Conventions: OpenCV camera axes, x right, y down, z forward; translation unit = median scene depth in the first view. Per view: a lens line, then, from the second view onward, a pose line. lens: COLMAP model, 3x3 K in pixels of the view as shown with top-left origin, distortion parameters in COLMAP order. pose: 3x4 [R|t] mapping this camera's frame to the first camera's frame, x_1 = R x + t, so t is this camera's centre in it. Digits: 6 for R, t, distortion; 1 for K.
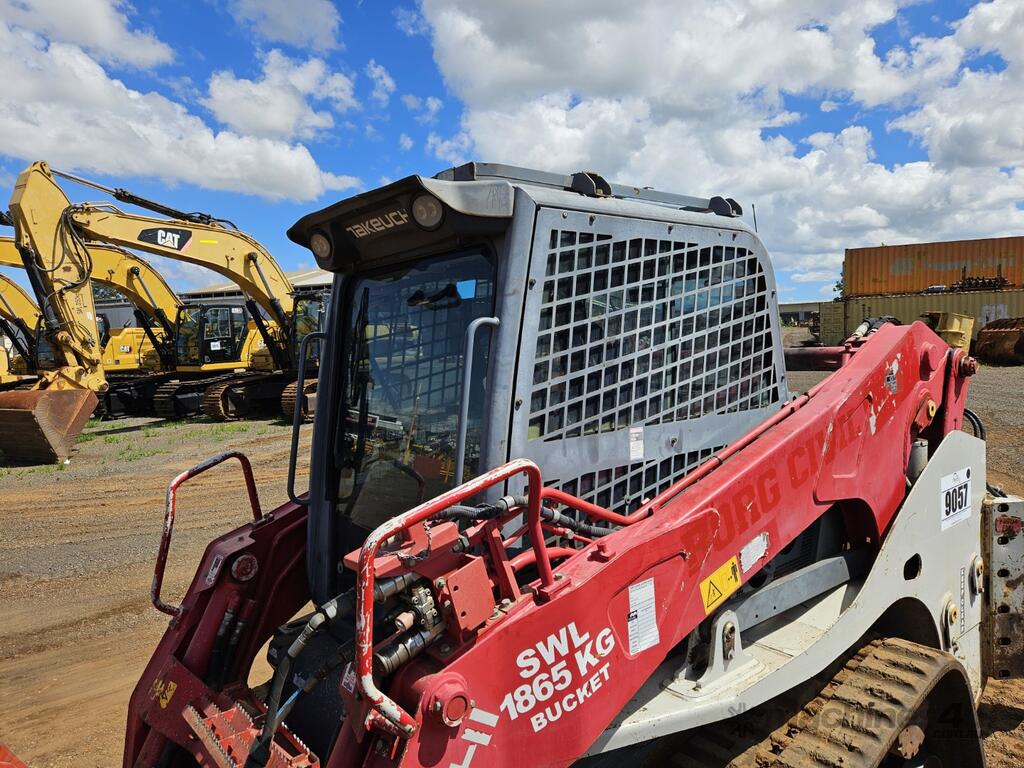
lens RADIAL K [[674.1, 0, 512.0], [0, 674.1, 384.0], [0, 0, 1]] dist [0.080222, -0.065289]
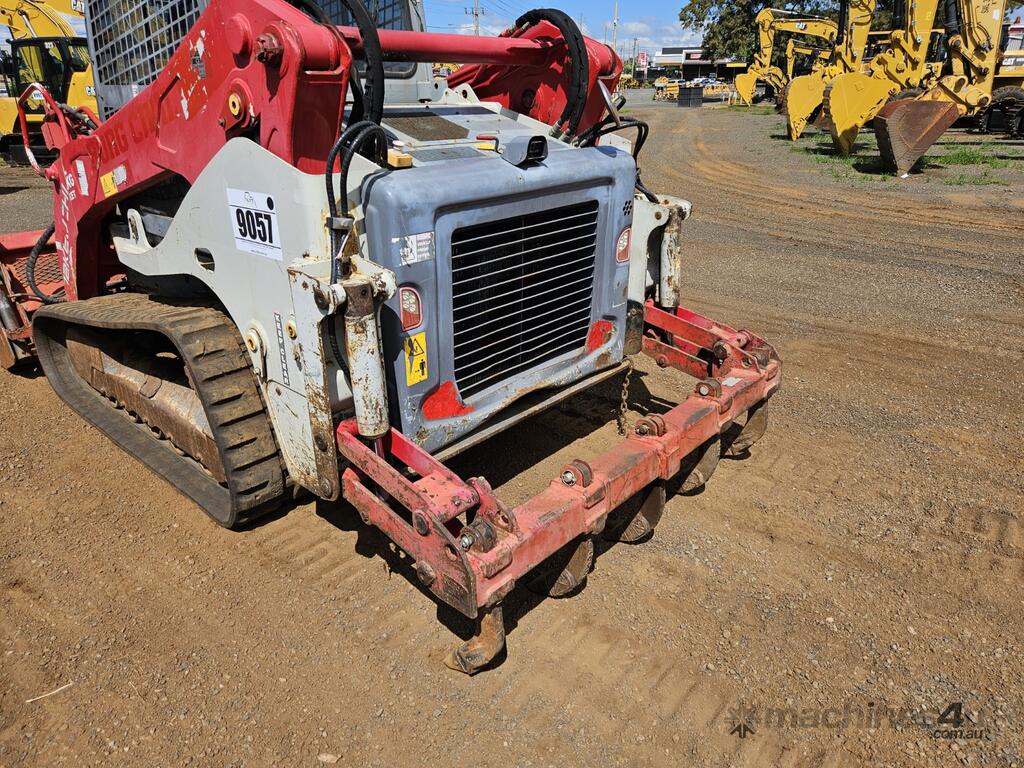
lens RADIAL K [[672.5, 0, 509.7], [0, 672.5, 368.5], [0, 0, 1]] dist [0.082476, -0.058793]
pose [[0.160141, 0.408726, -0.898498, 1.678745], [-0.059958, 0.912592, 0.404451, -0.030823], [0.985272, -0.010897, 0.170650, 1.292703]]
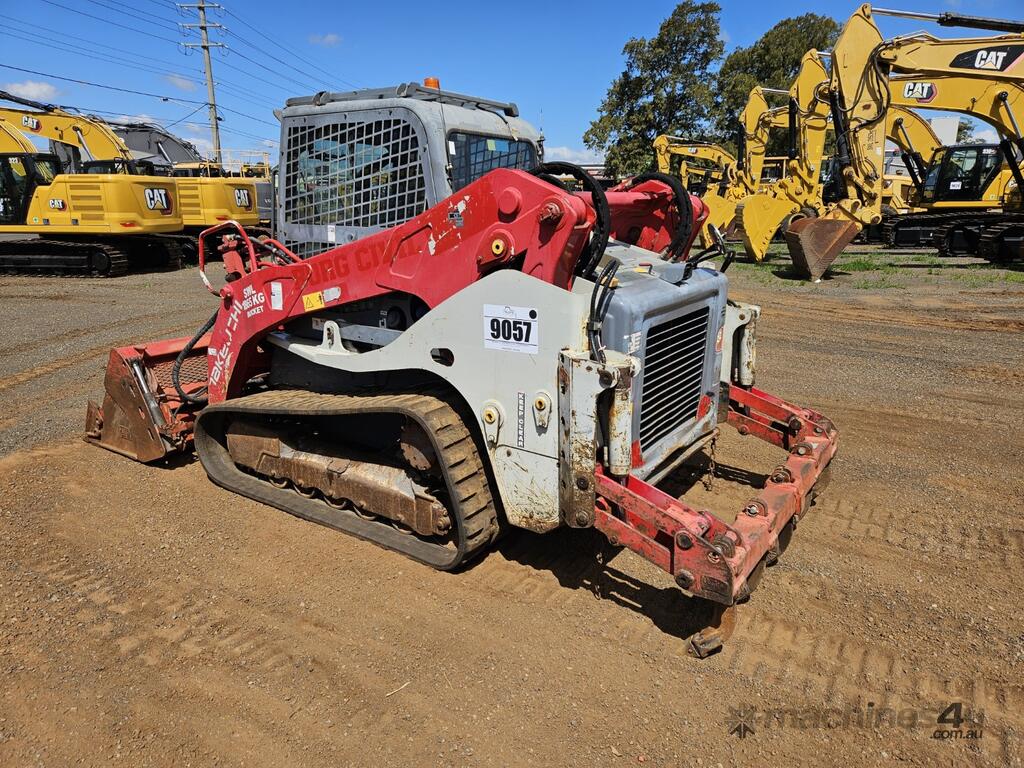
lens RADIAL K [[674.1, 0, 512.0], [0, 674.1, 384.0], [0, 0, 1]] dist [0.080222, -0.065289]
pose [[0.283321, 0.287678, -0.914861, 1.903954], [-0.068472, 0.957582, 0.279907, -0.071187], [0.956578, -0.016661, 0.291001, 0.747265]]
